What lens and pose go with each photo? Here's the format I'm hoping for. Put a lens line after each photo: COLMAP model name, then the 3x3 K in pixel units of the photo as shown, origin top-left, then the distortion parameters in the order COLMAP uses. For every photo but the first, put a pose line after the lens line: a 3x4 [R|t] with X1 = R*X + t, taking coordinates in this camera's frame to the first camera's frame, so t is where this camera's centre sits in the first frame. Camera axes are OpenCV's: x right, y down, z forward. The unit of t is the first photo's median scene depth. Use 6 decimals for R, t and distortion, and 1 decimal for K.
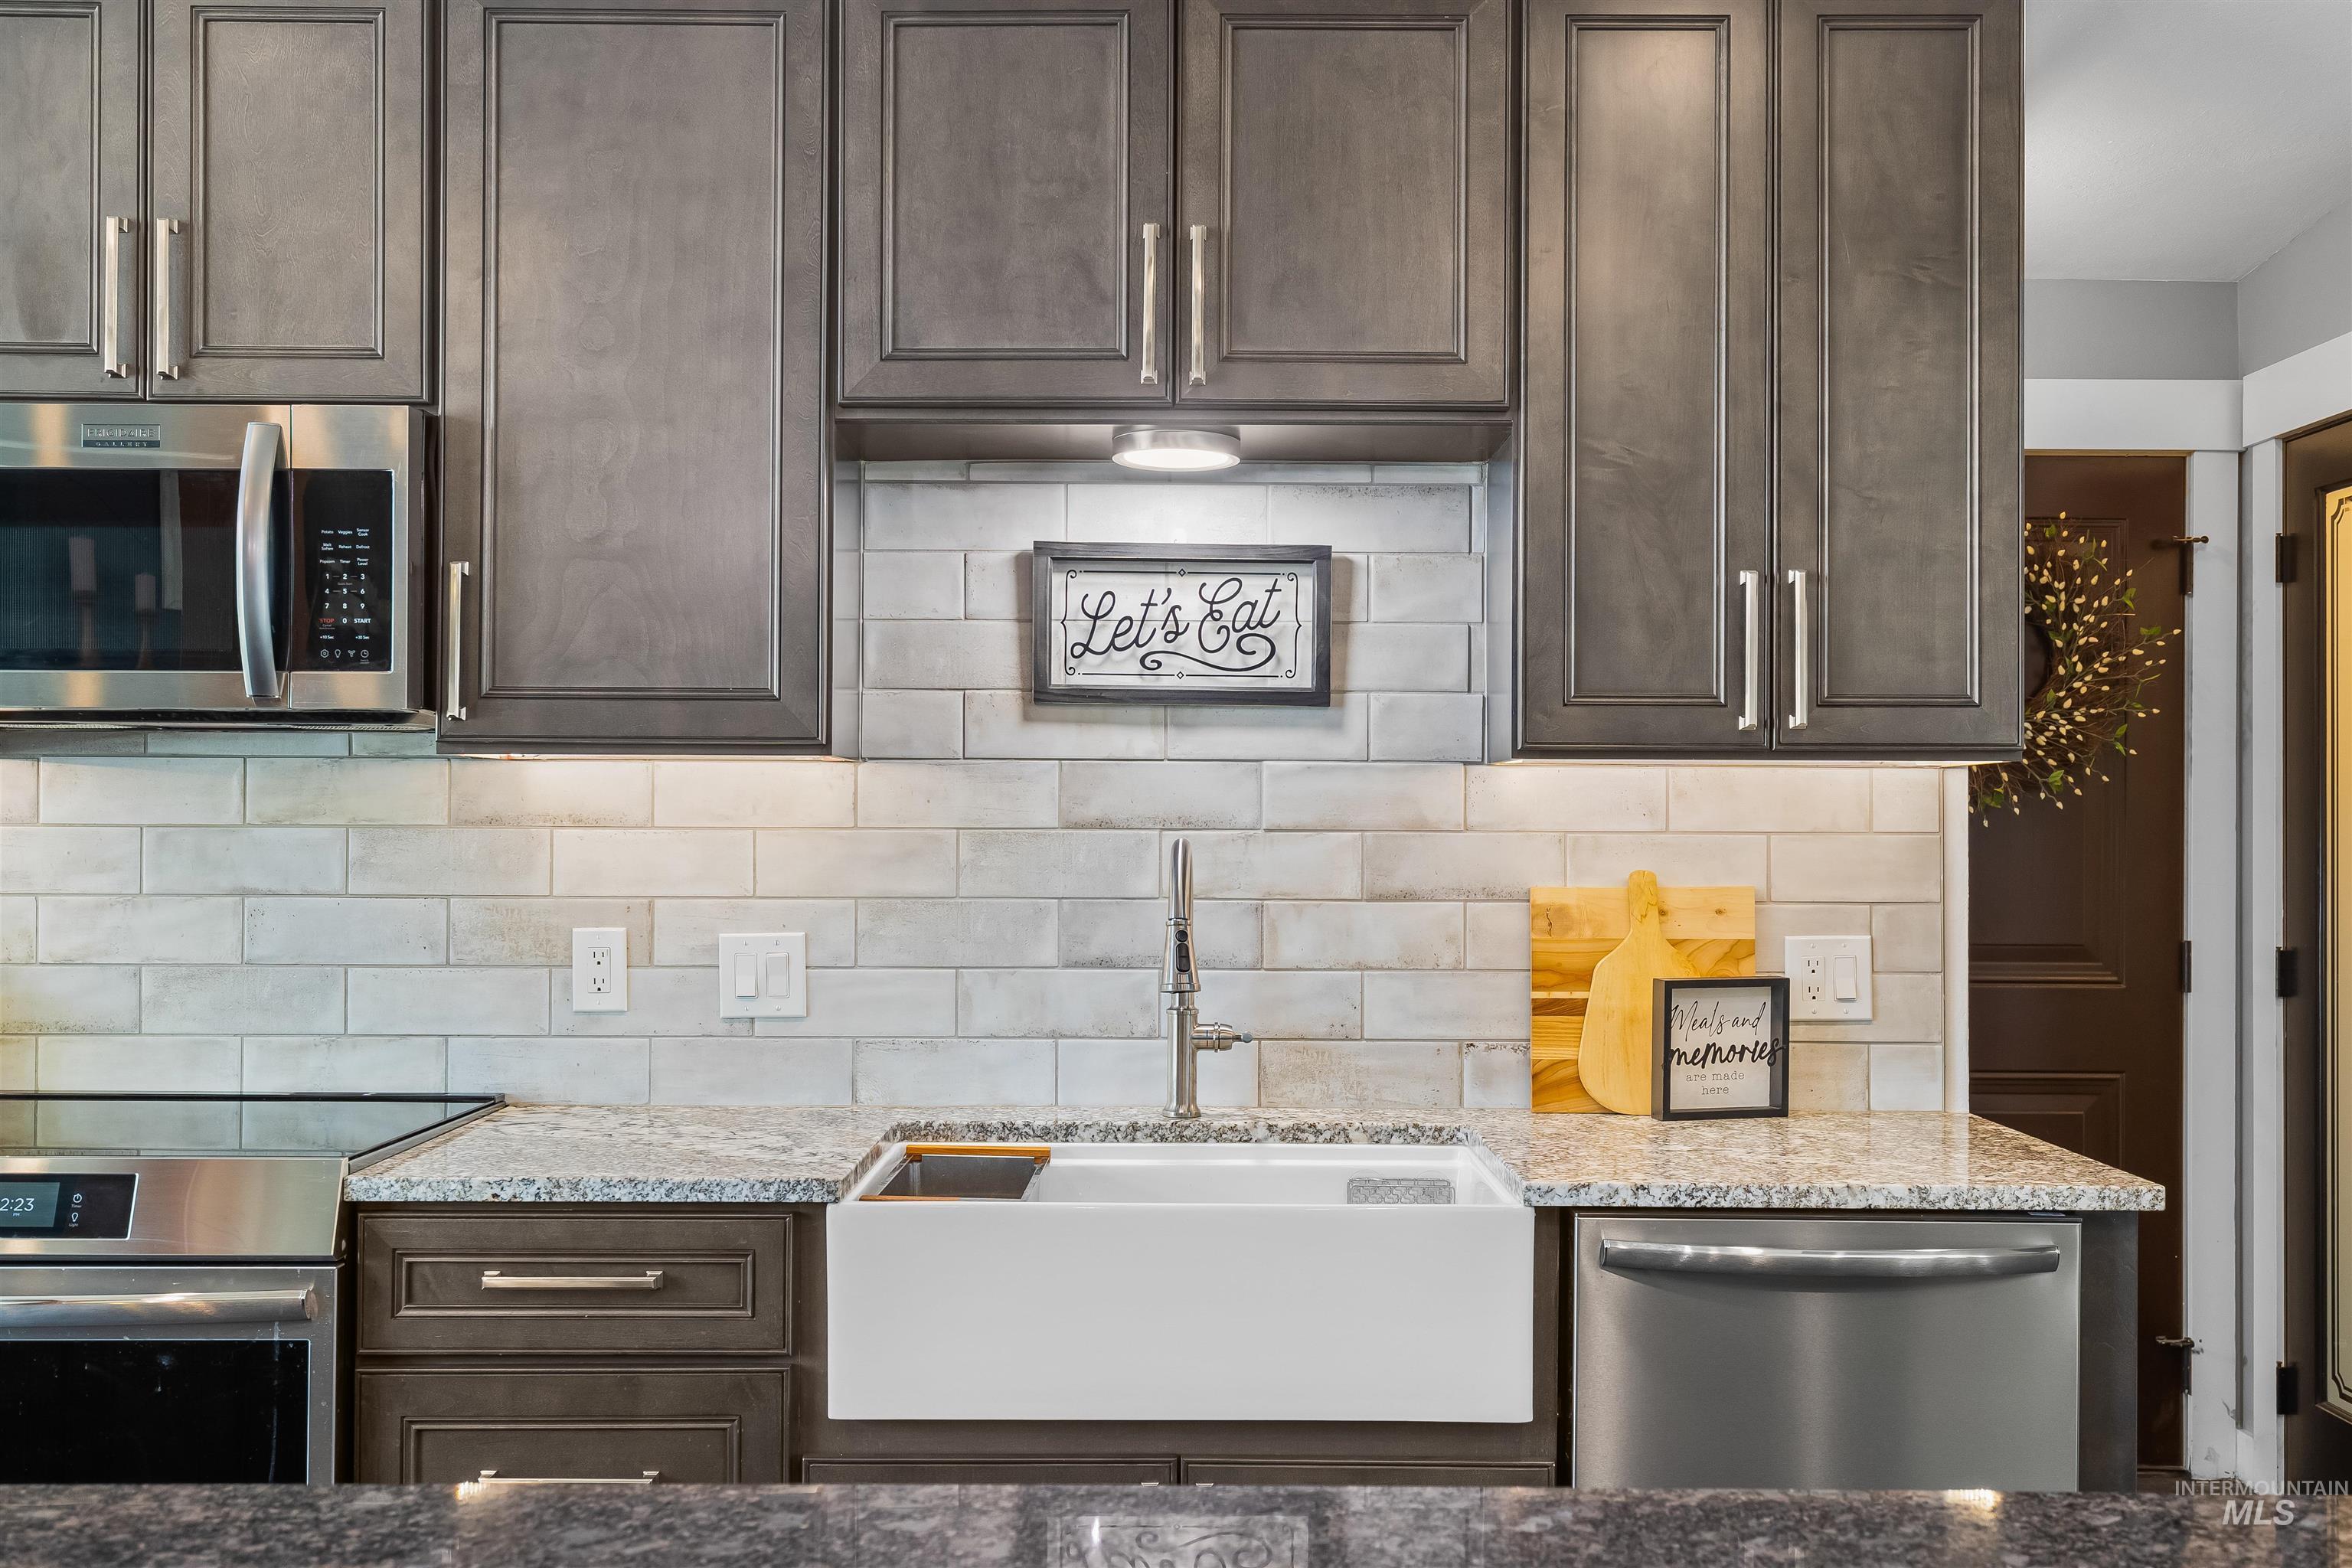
lens RADIAL K [[2257.6, 0, 1175.2], [0, 2257.6, 787.8], [0, 0, 1]] dist [0.036431, 0.000000]
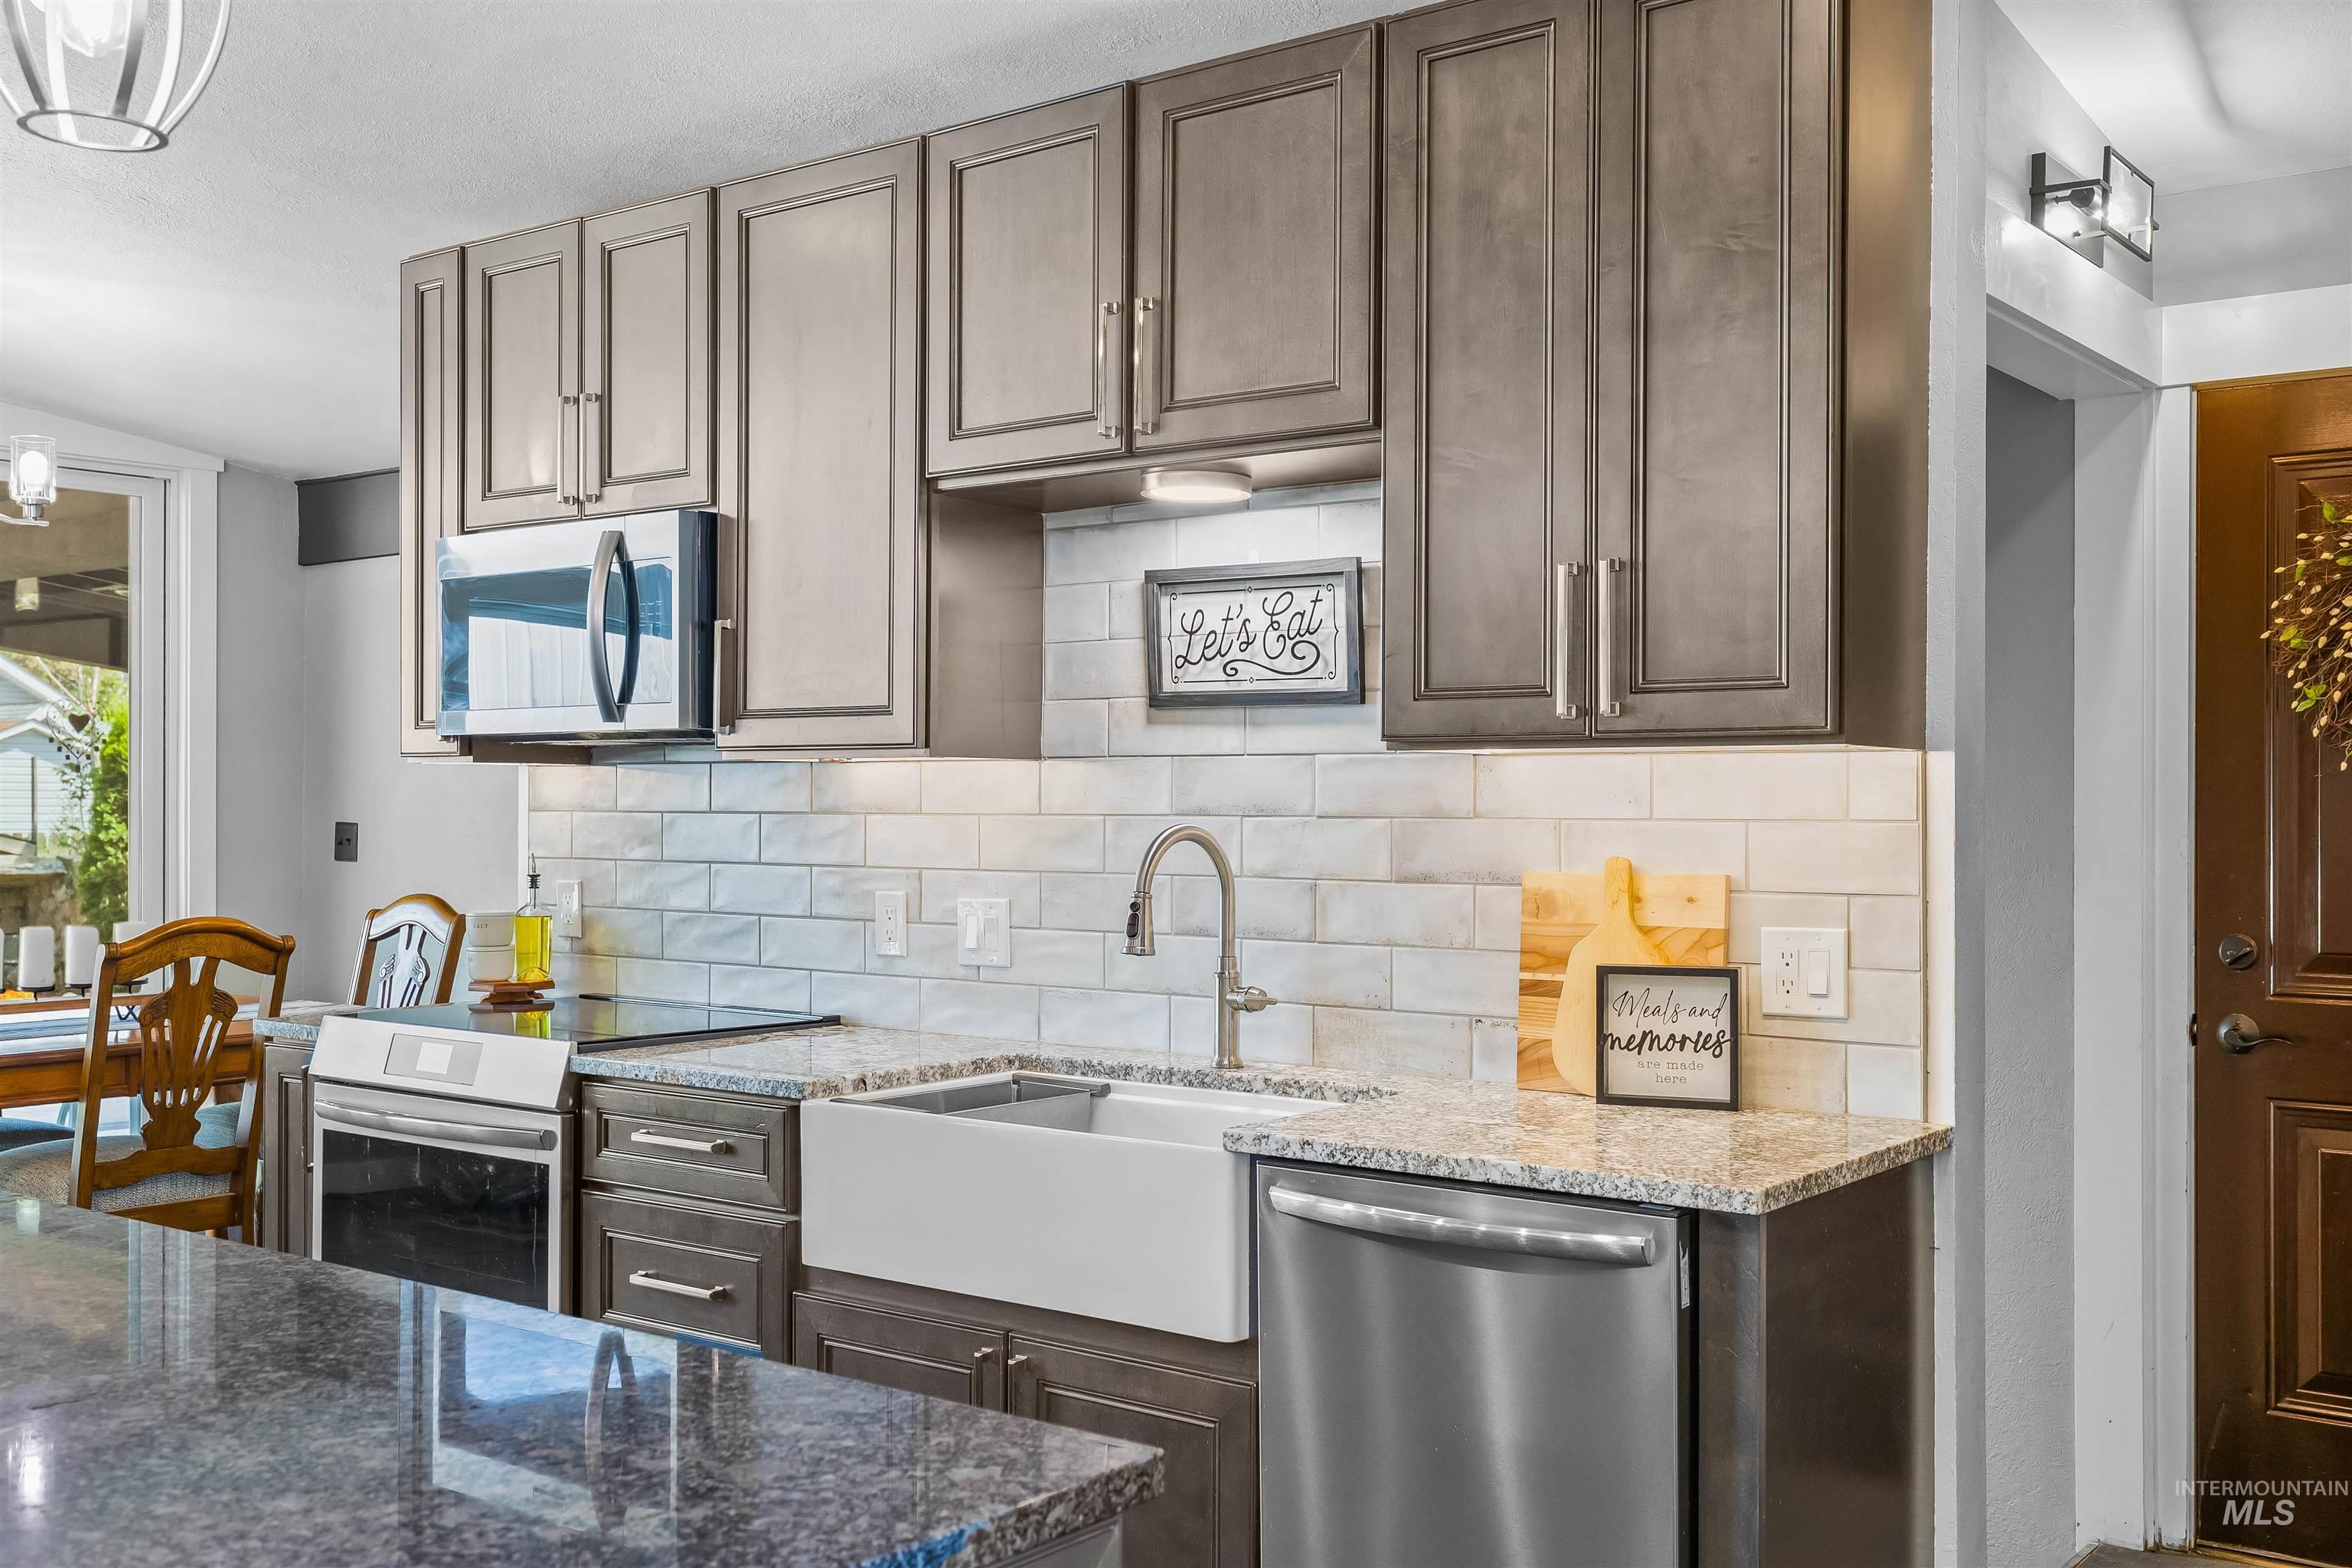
lens RADIAL K [[2257.6, 0, 1173.4], [0, 2257.6, 786.3], [0, 0, 1]] dist [0.036431, 0.000000]
pose [[0.789725, -0.006790, -0.613423, 0.671608], [0.009121, 0.999958, 0.000674, 0.002394], [0.613393, -0.006127, 0.789754, 0.080729]]
